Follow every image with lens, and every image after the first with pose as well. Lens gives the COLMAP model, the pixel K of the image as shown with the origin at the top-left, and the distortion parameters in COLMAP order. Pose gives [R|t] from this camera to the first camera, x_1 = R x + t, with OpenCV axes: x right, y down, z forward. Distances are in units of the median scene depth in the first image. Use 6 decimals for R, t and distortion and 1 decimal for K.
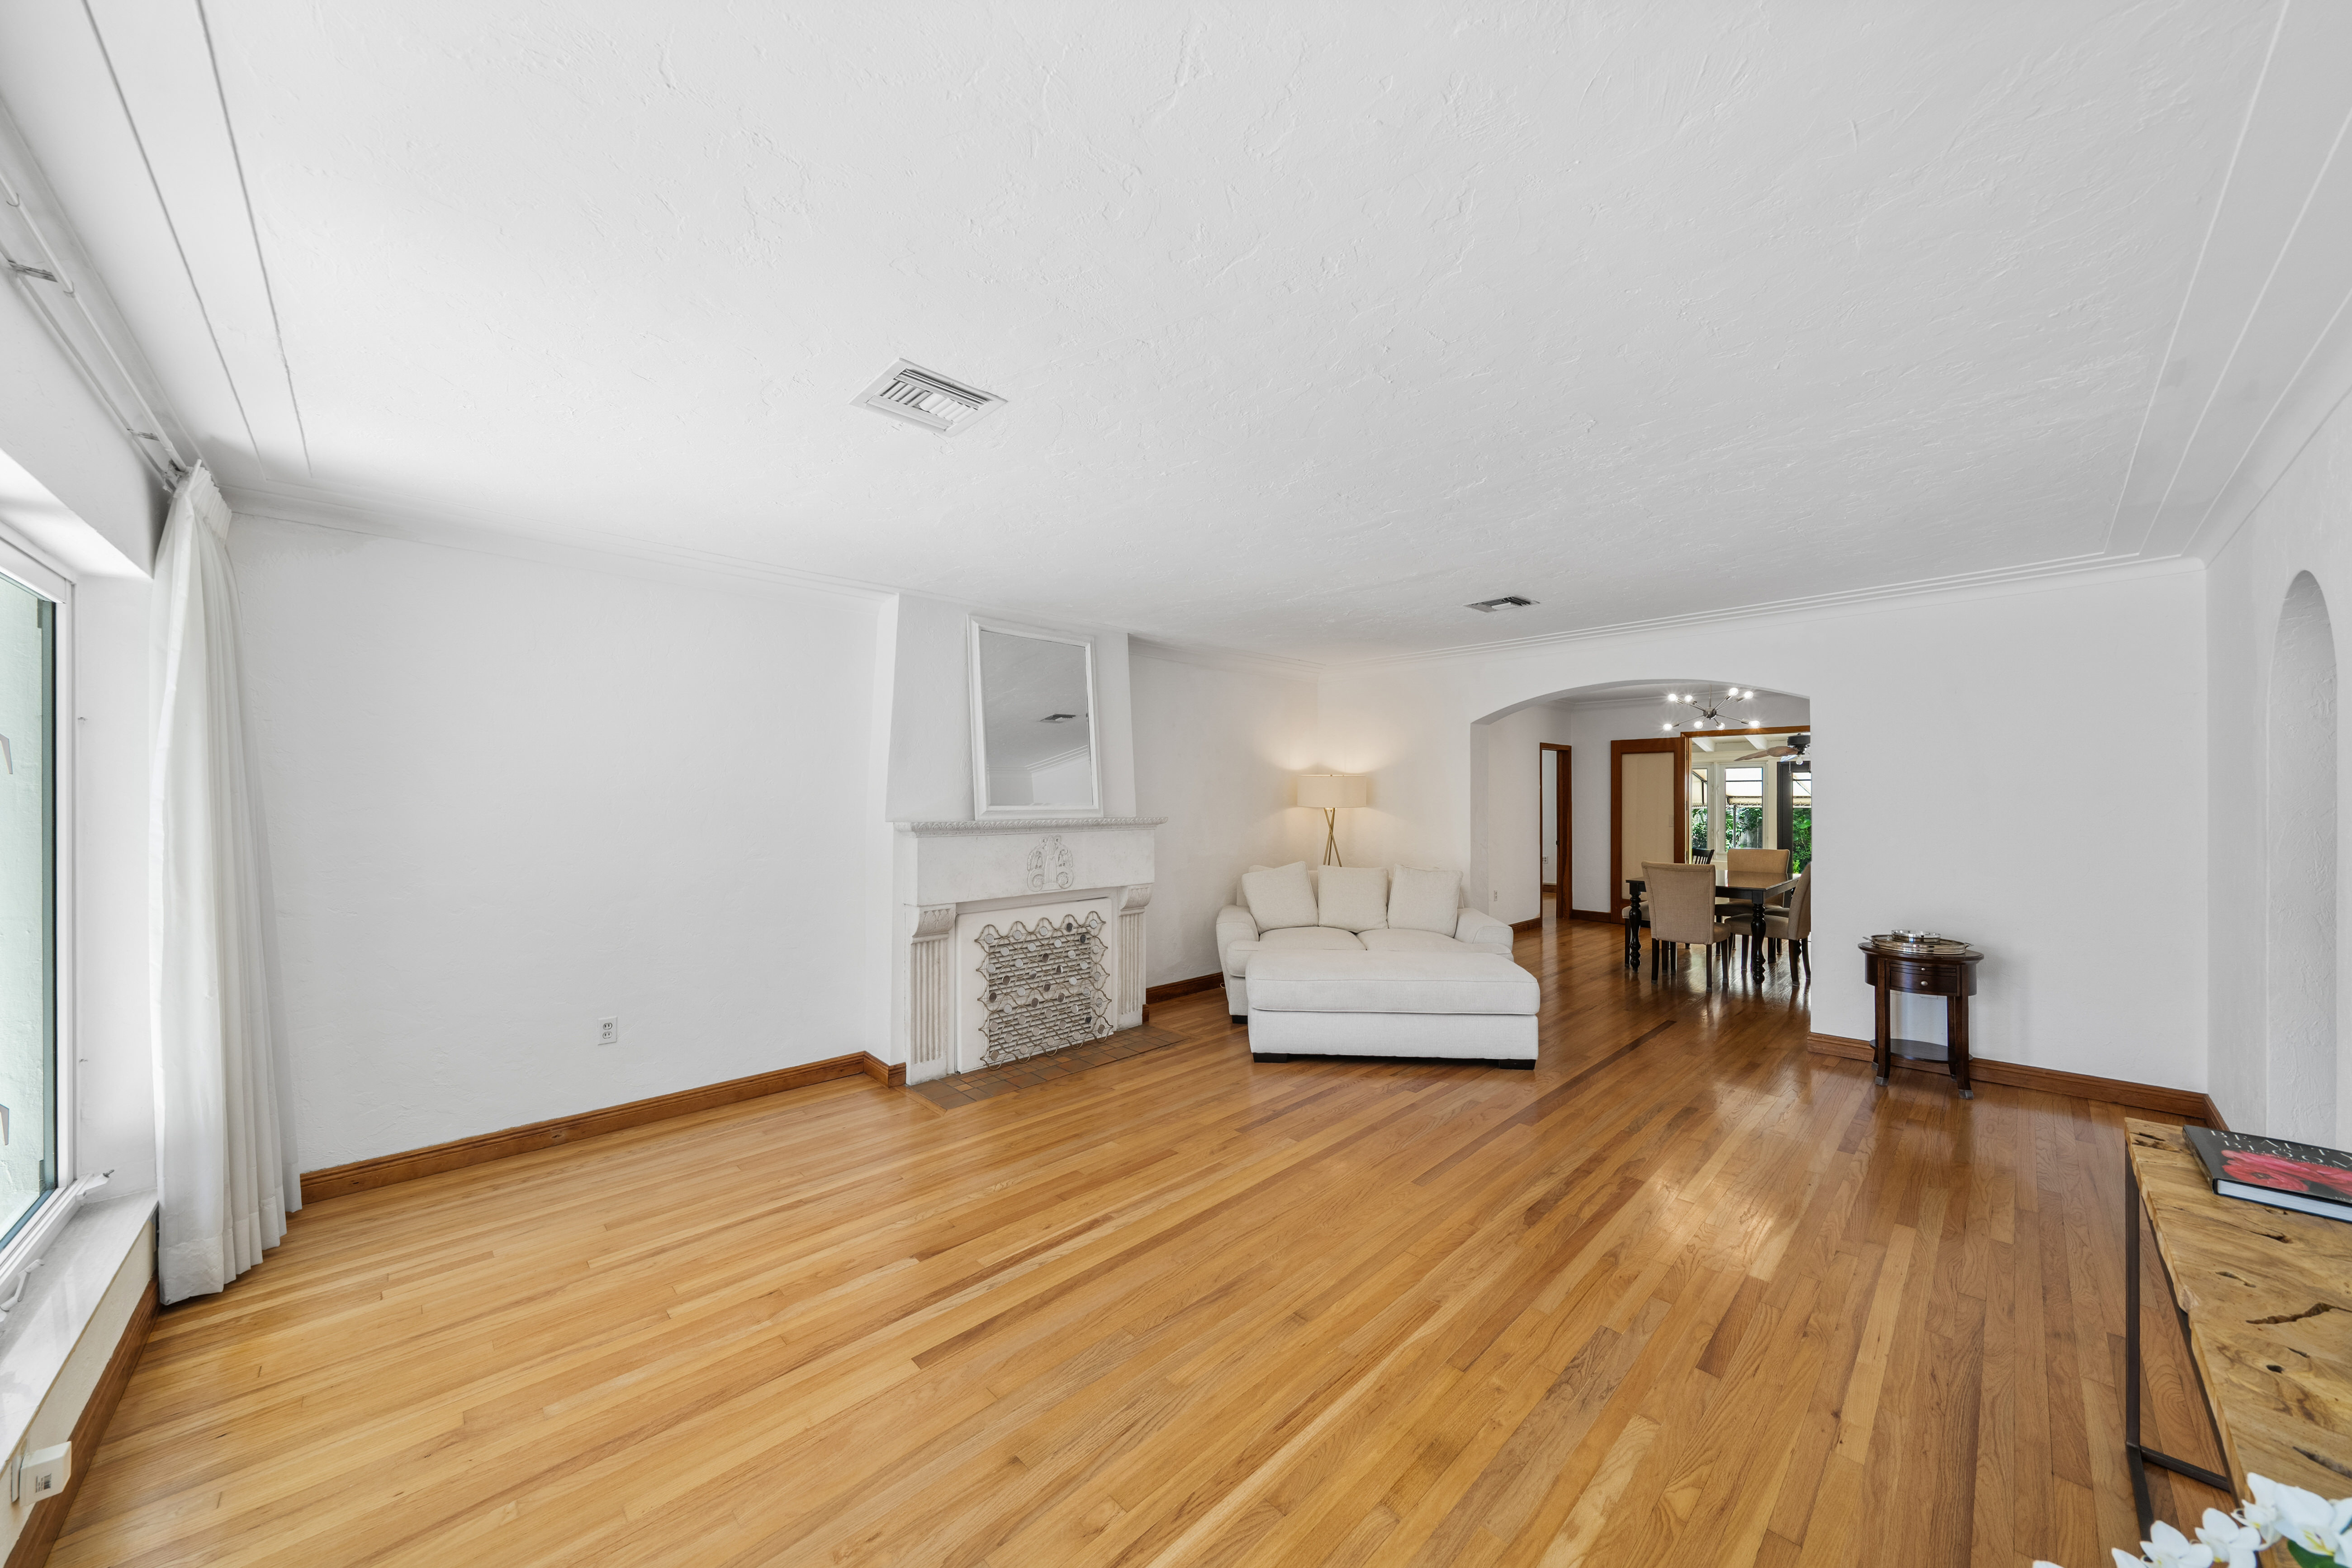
lens RADIAL K [[810.3, 0, 1169.2], [0, 810.3, 792.4], [0, 0, 1]] dist [-0.000631, -0.000031]
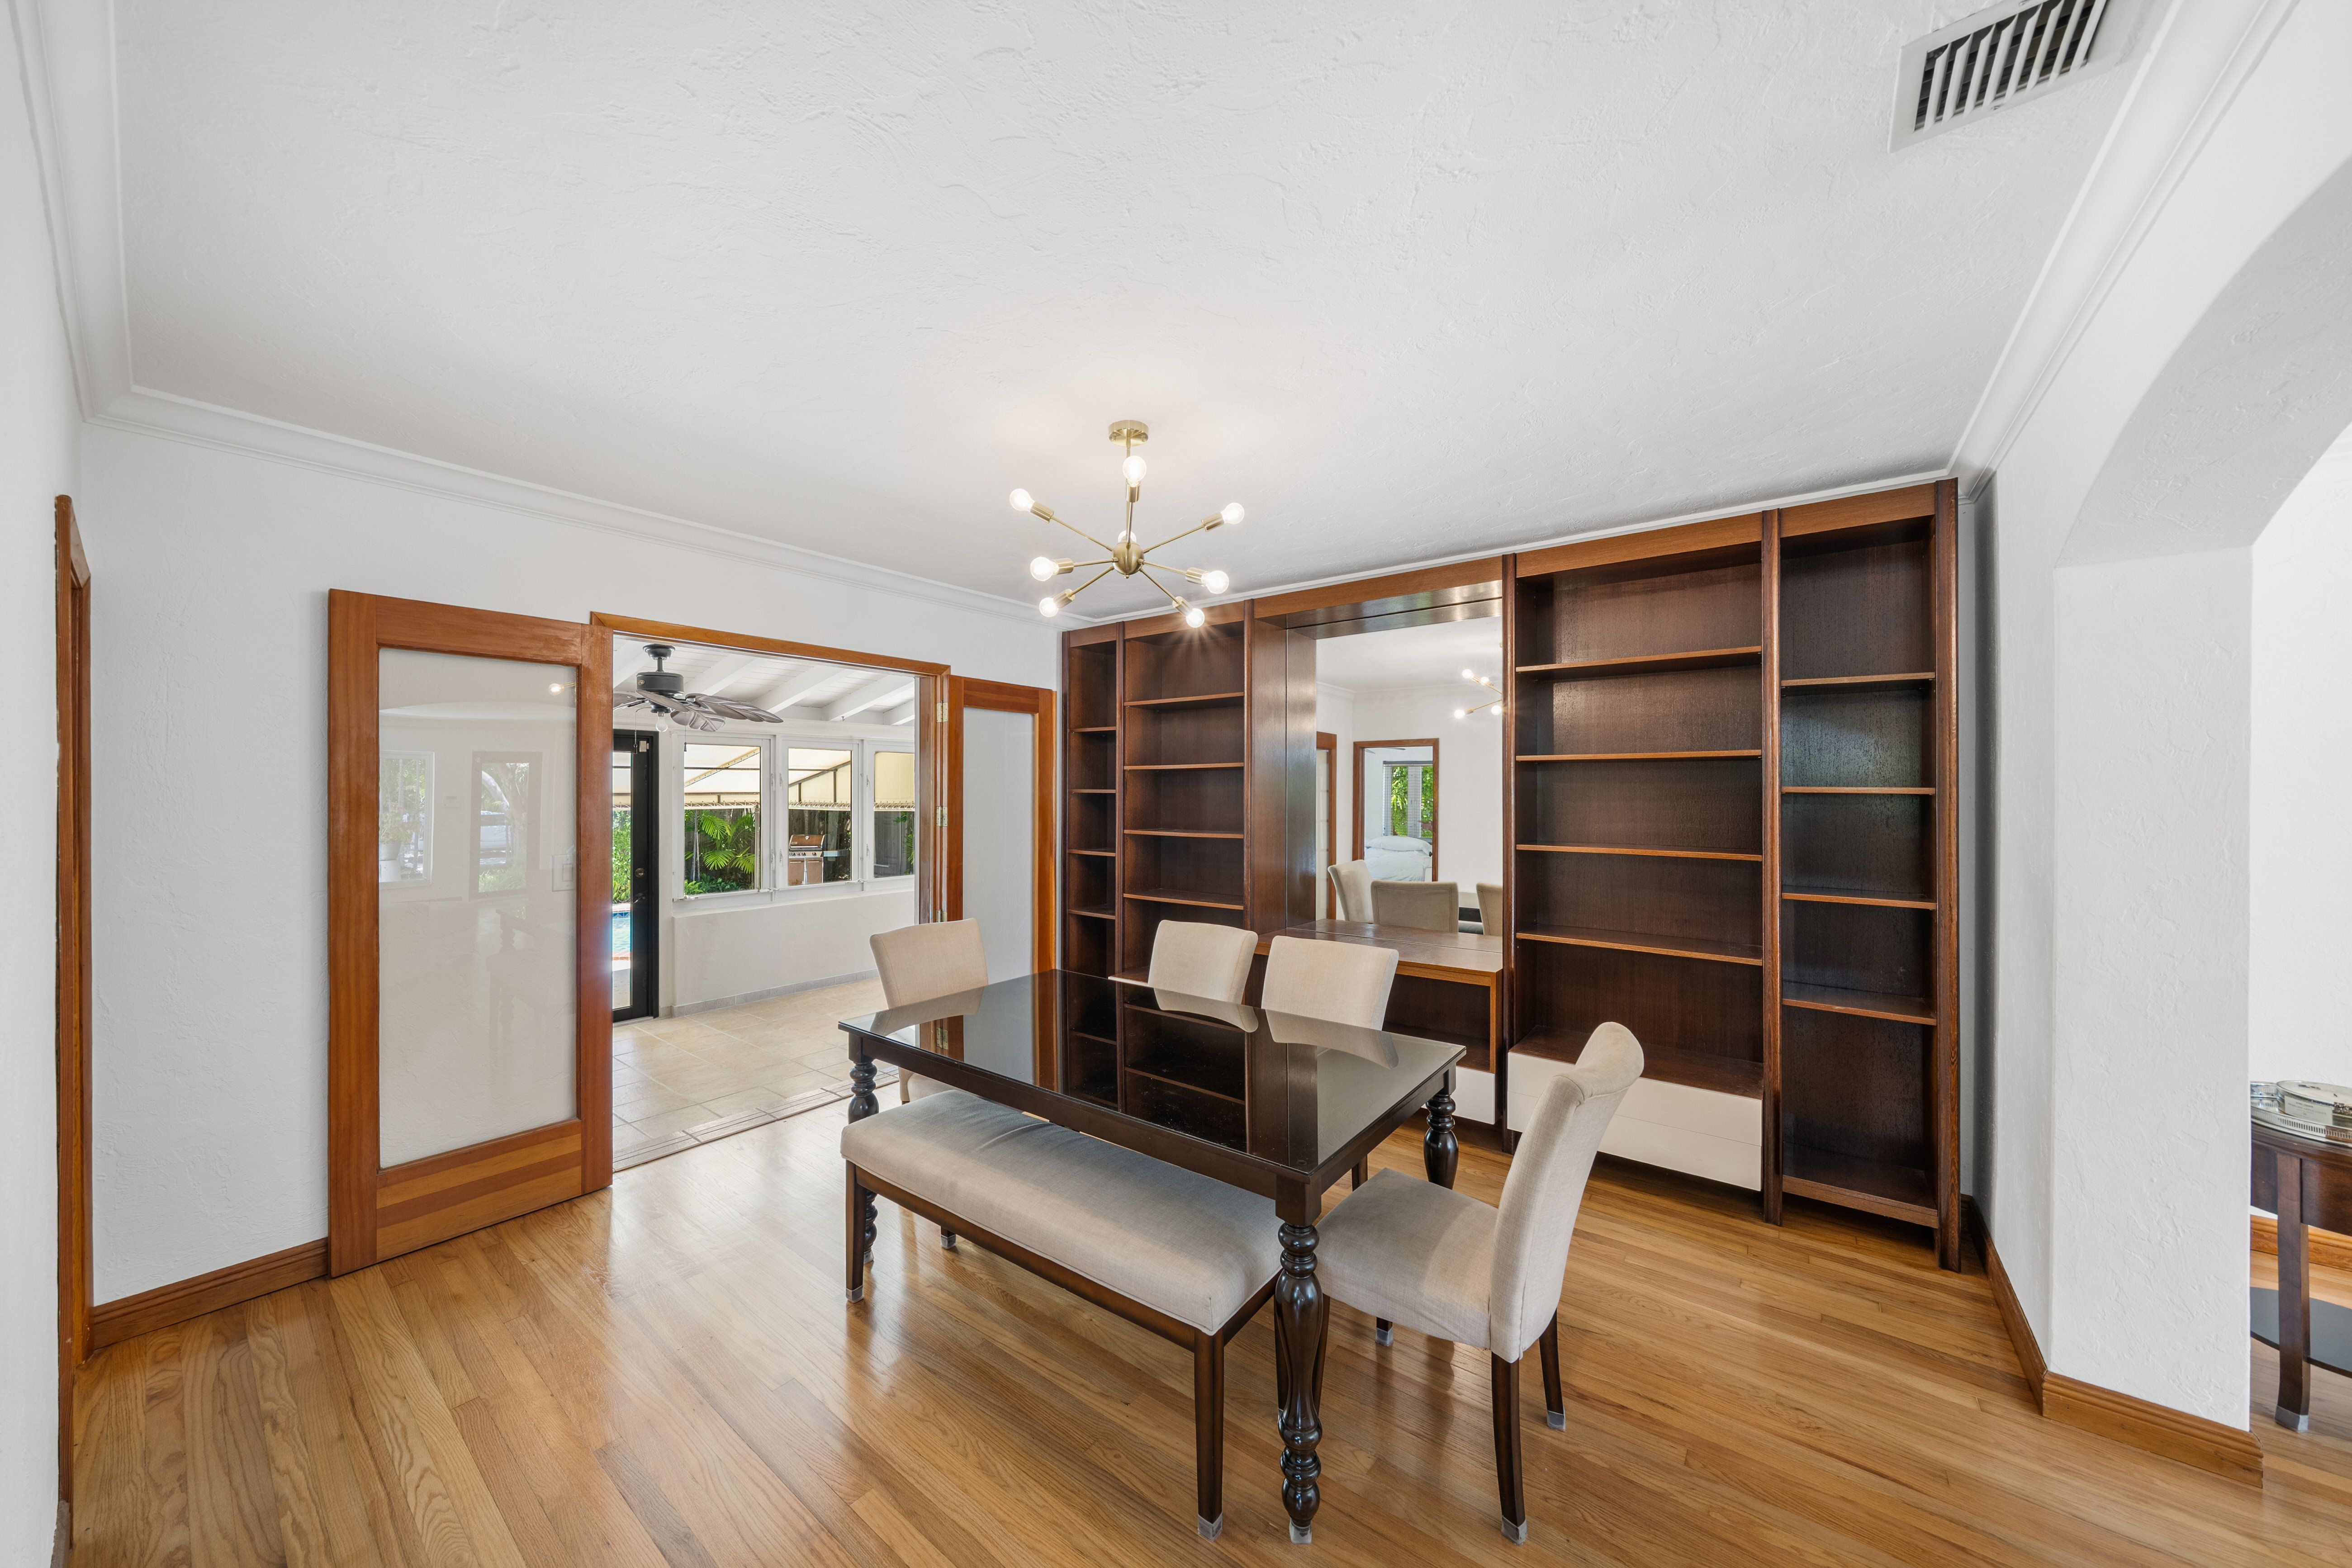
lens RADIAL K [[801.8, 0, 1166.8], [0, 801.8, 791.4], [0, 0, 1]] dist [0.000669, -0.000030]
pose [[-0.148659, 0.000661, 0.988888, 0.554027], [-0.004737, 0.999988, -0.001380, 0.002491], [-0.988877, -0.004890, -0.148654, 1.721460]]
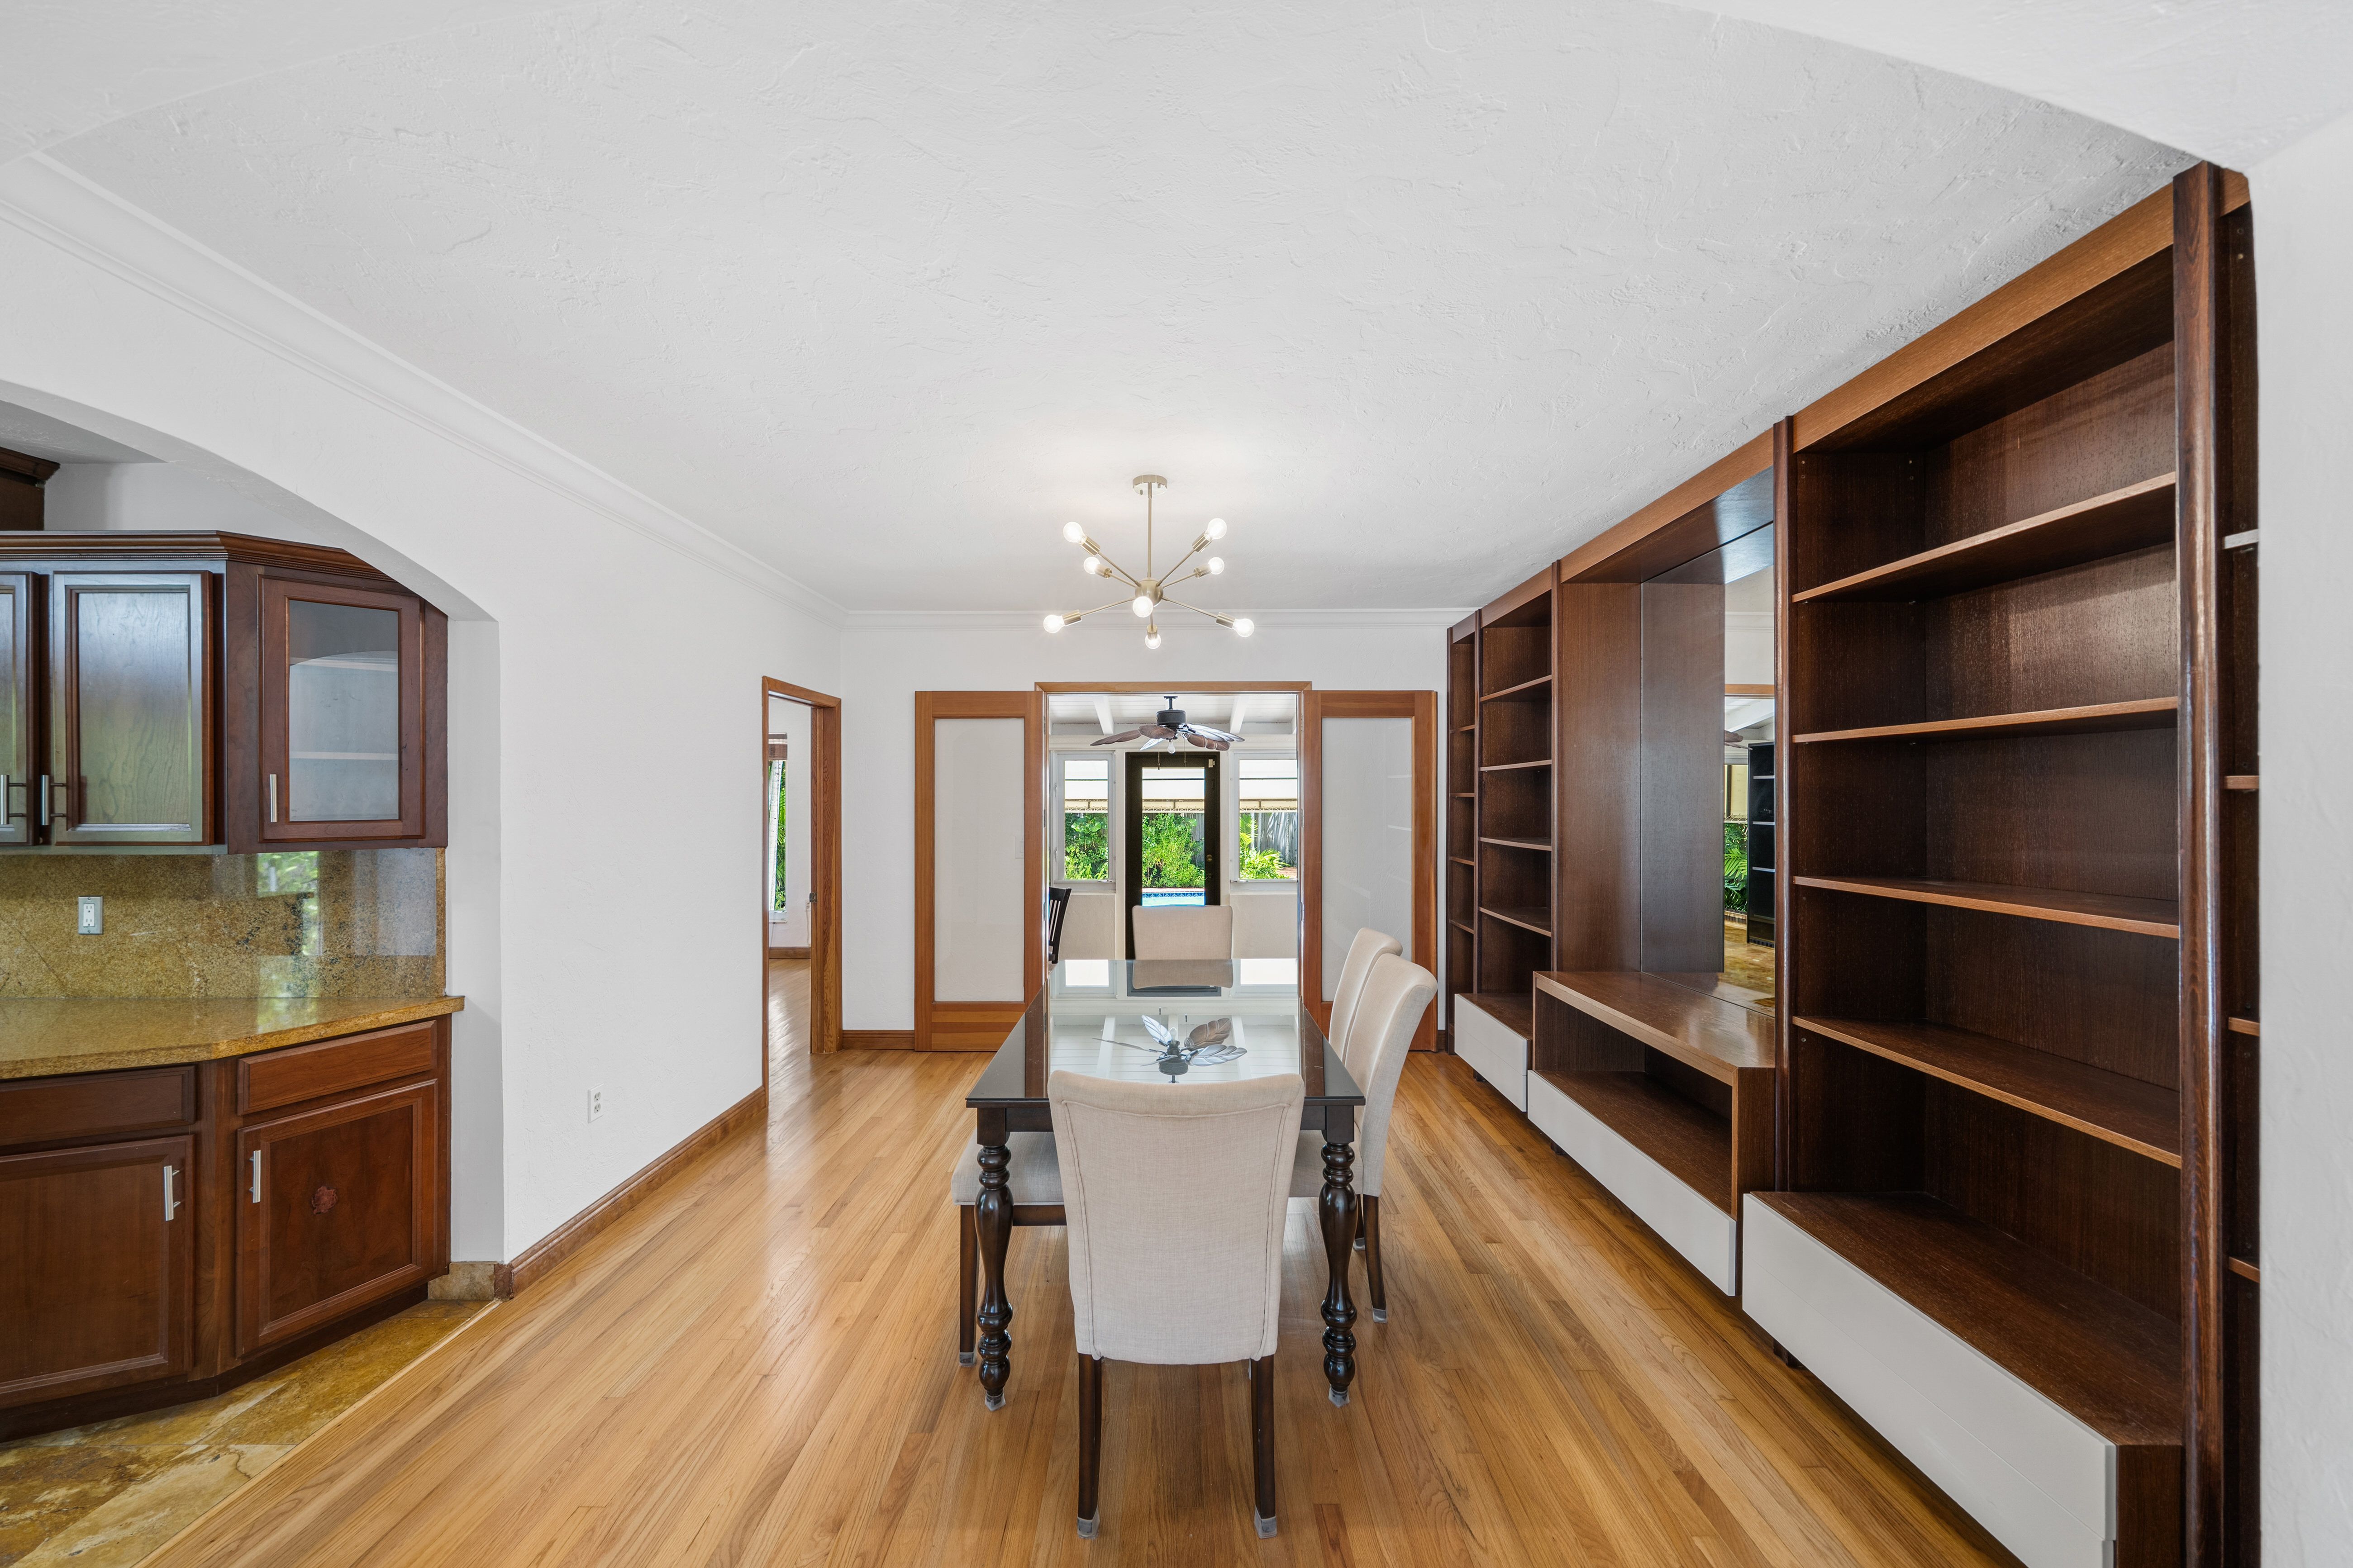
lens RADIAL K [[802.7, 0, 1173.4], [0, 802.7, 797.1], [0, 0, 1]] dist [-0.000889, -0.000106]
pose [[0.685860, -0.000146, 0.727734, 0.654037], [-0.001124, 0.999999, 0.001259, 0.002609], [-0.727733, -0.001681, 0.685859, 1.211029]]
